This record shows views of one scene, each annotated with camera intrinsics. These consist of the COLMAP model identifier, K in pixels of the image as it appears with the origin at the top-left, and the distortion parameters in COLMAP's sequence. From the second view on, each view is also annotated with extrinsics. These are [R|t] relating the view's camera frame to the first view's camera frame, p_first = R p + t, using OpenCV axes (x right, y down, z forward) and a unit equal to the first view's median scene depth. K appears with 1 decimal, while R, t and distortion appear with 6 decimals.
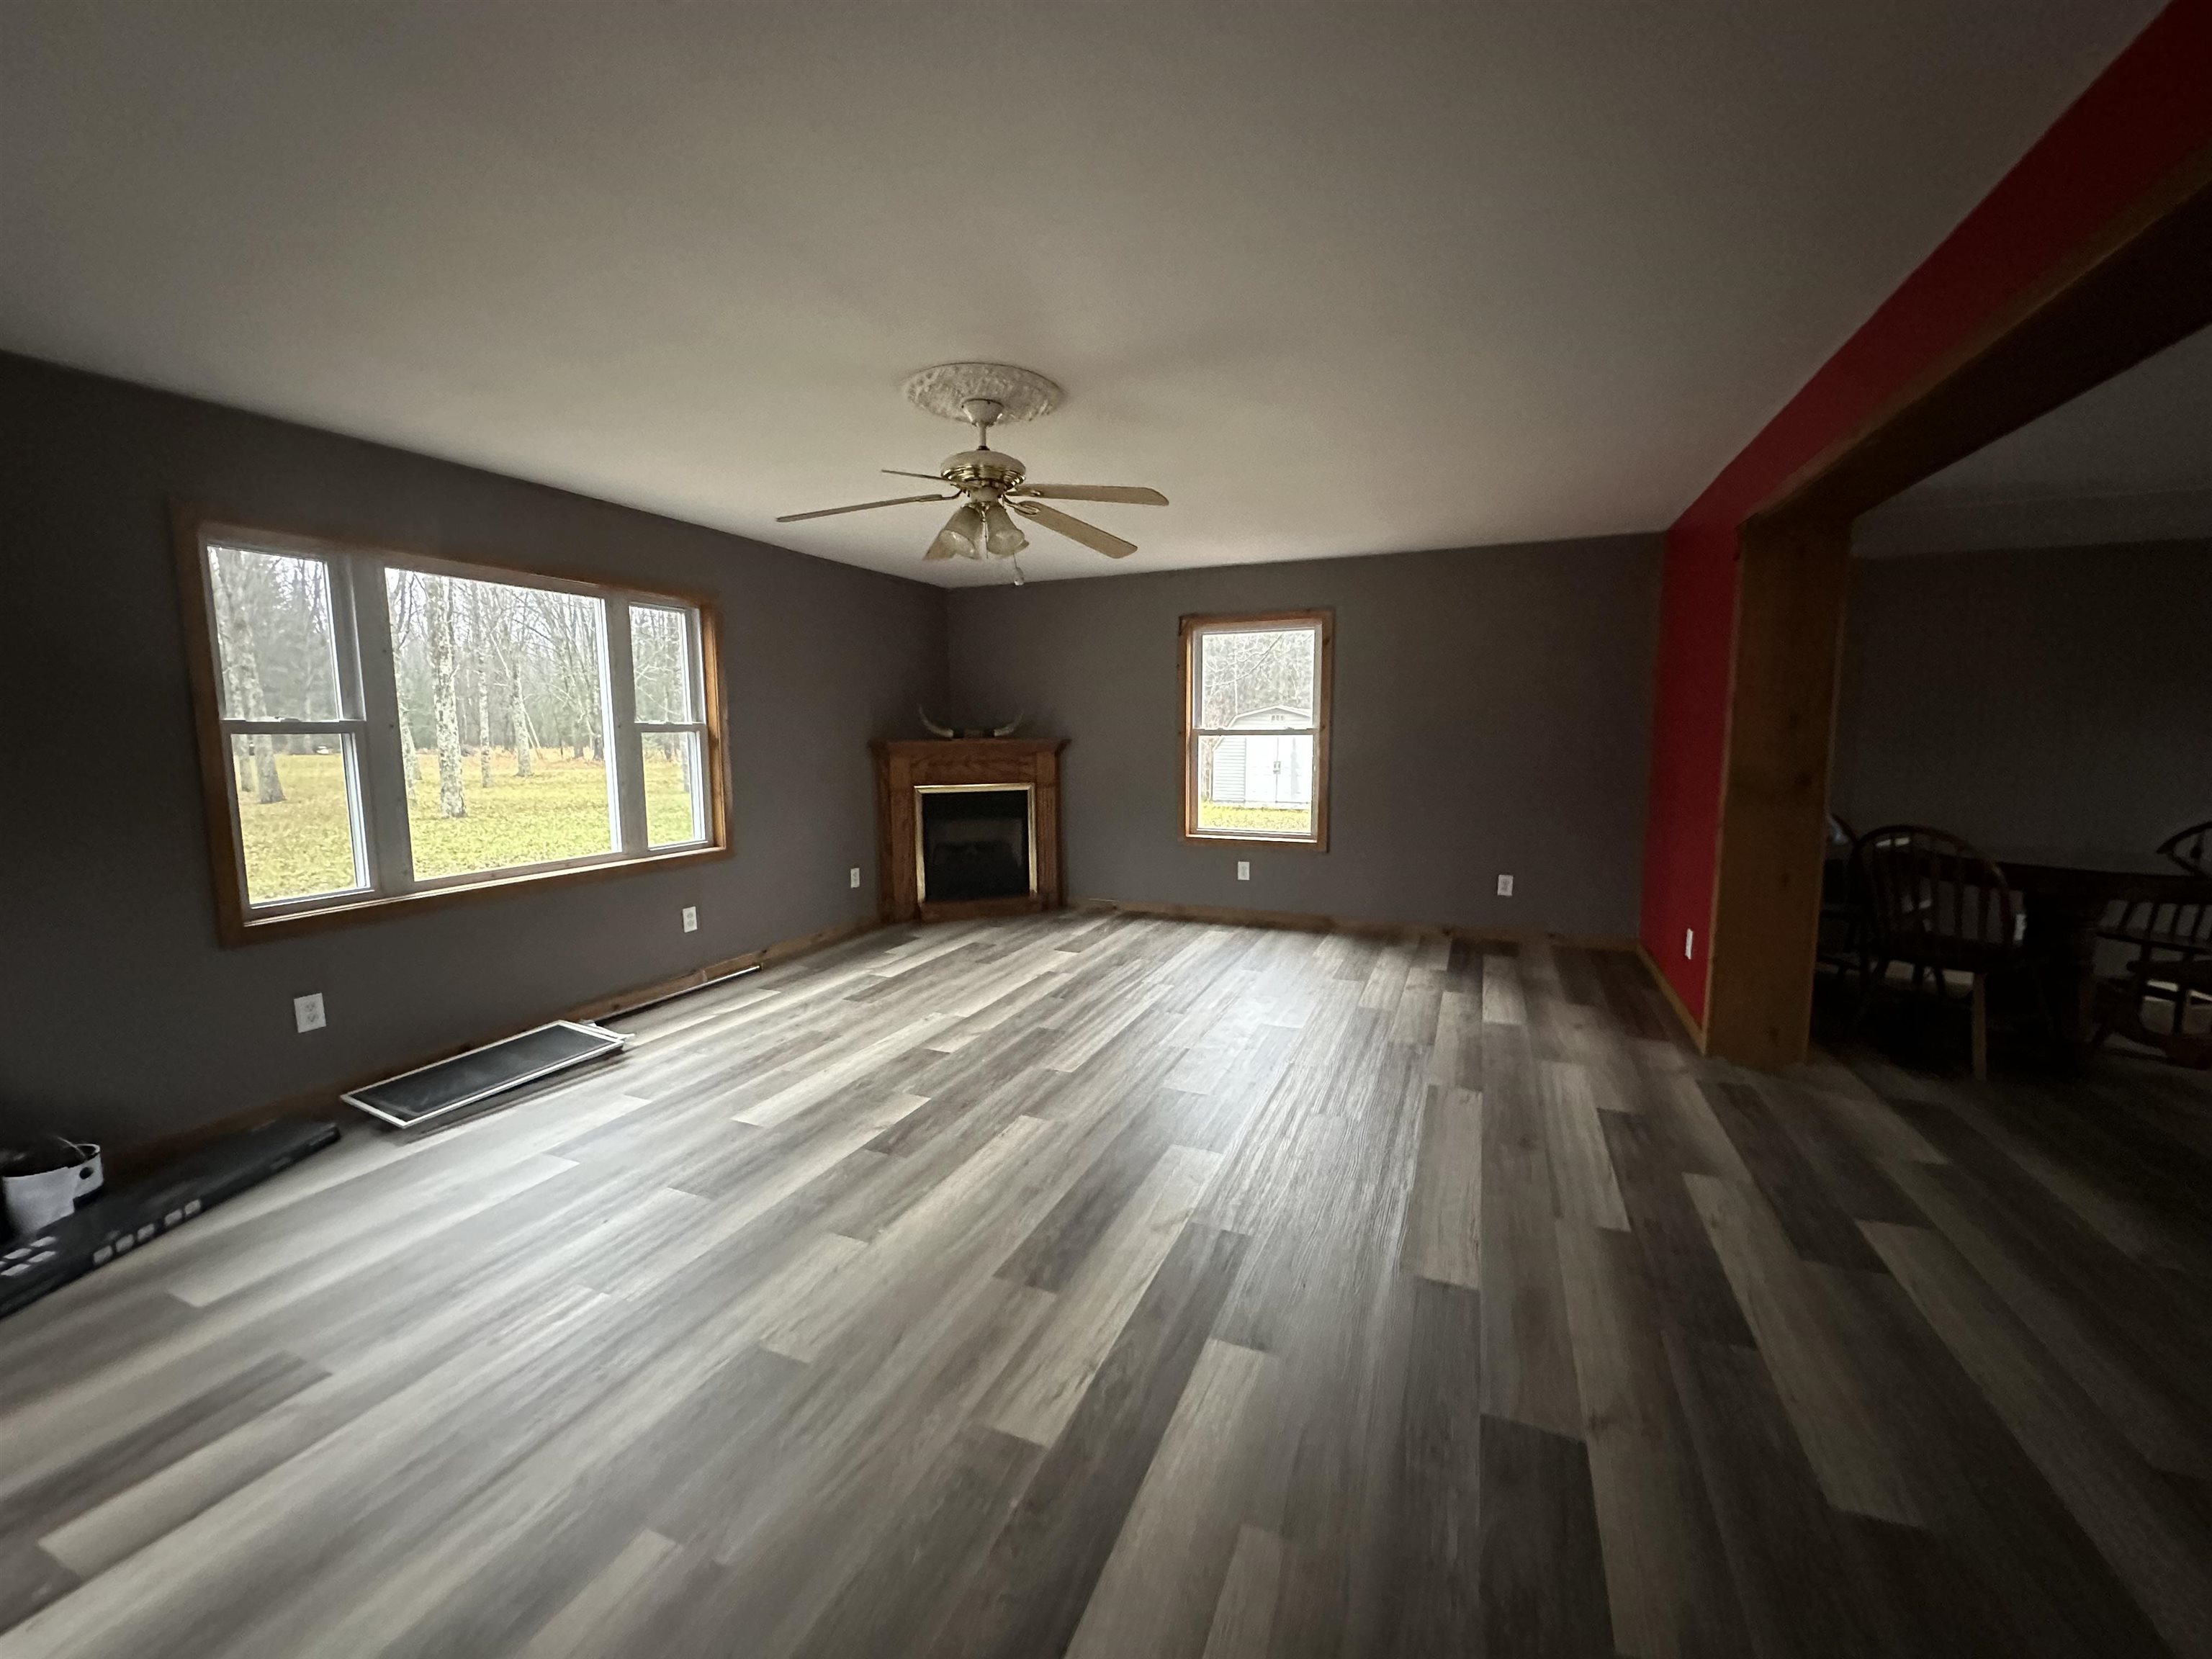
lens RADIAL K [[876.4, 0, 1097.0], [0, 876.4, 827.1], [0, 0, 1]] dist [-0.004185, -0.000823]
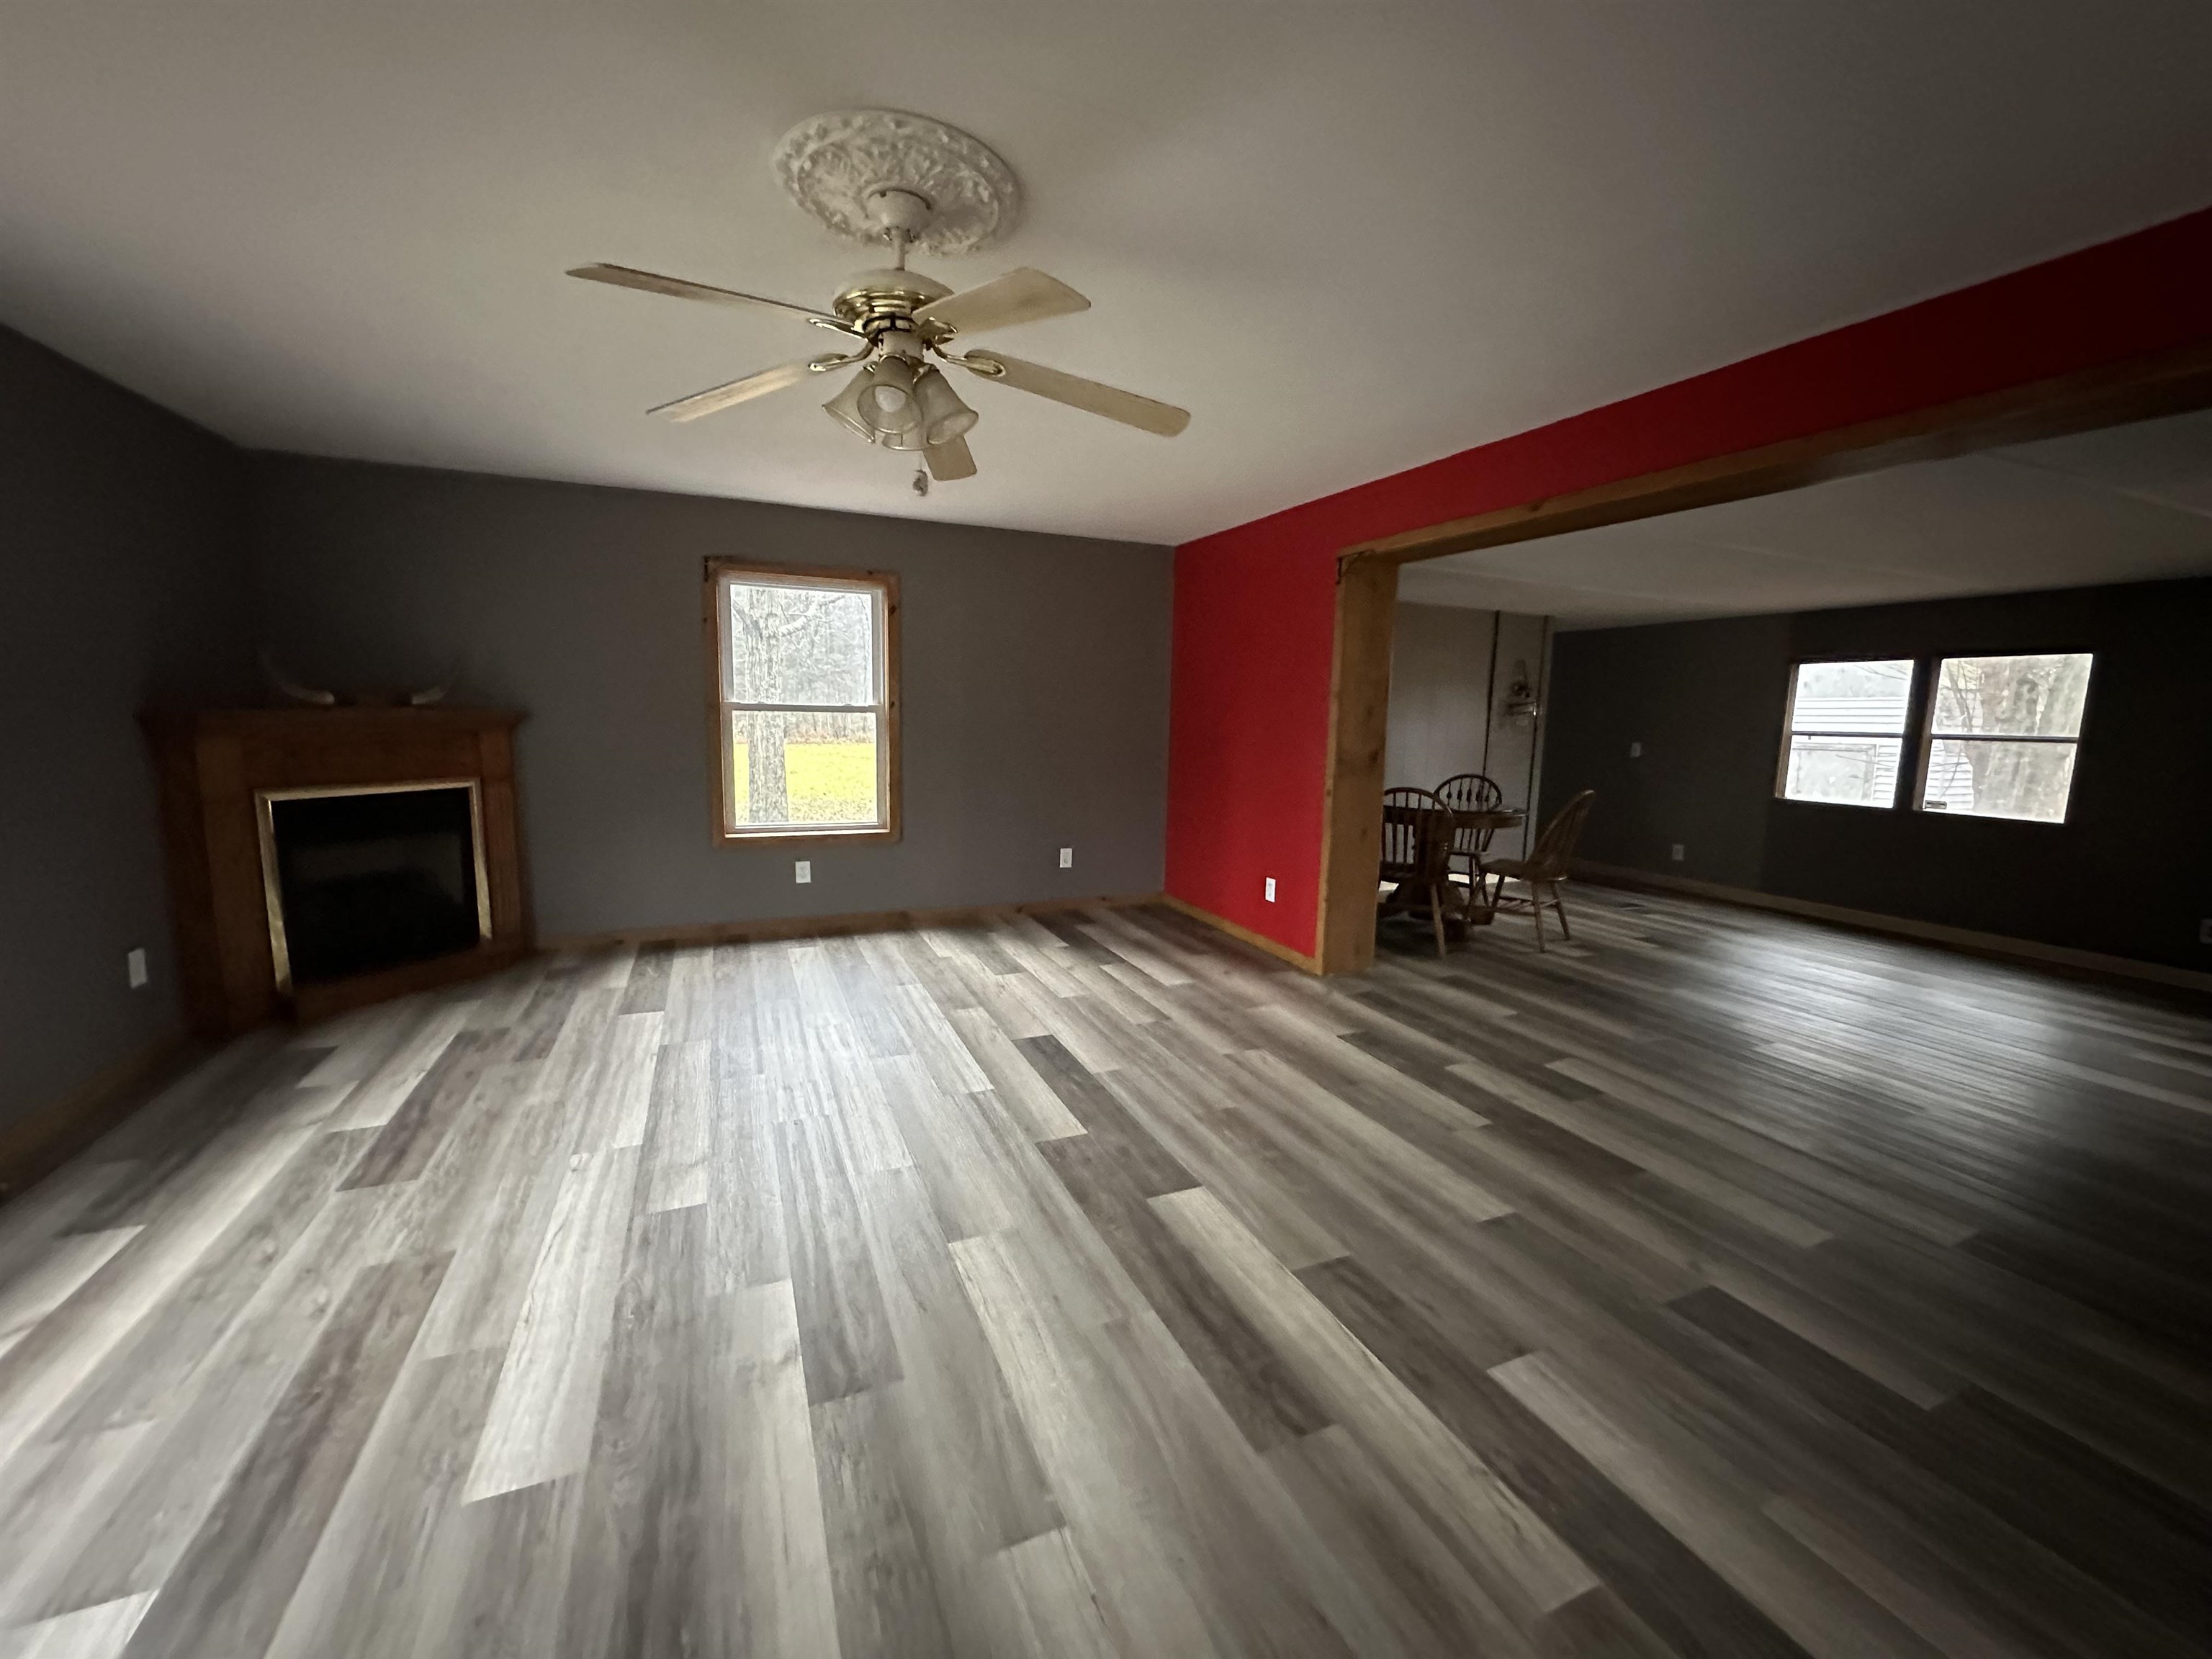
lens RADIAL K [[876.4, 0, 1102.3], [0, 876.4, 834.1], [0, 0, 1]] dist [-0.004185, -0.000823]
pose [[0.682487, -0.081978, 0.726286, -0.338782], [0.055155, 0.996633, 0.060664, -0.030607], [-0.728814, -0.001344, 0.684711, 0.283771]]
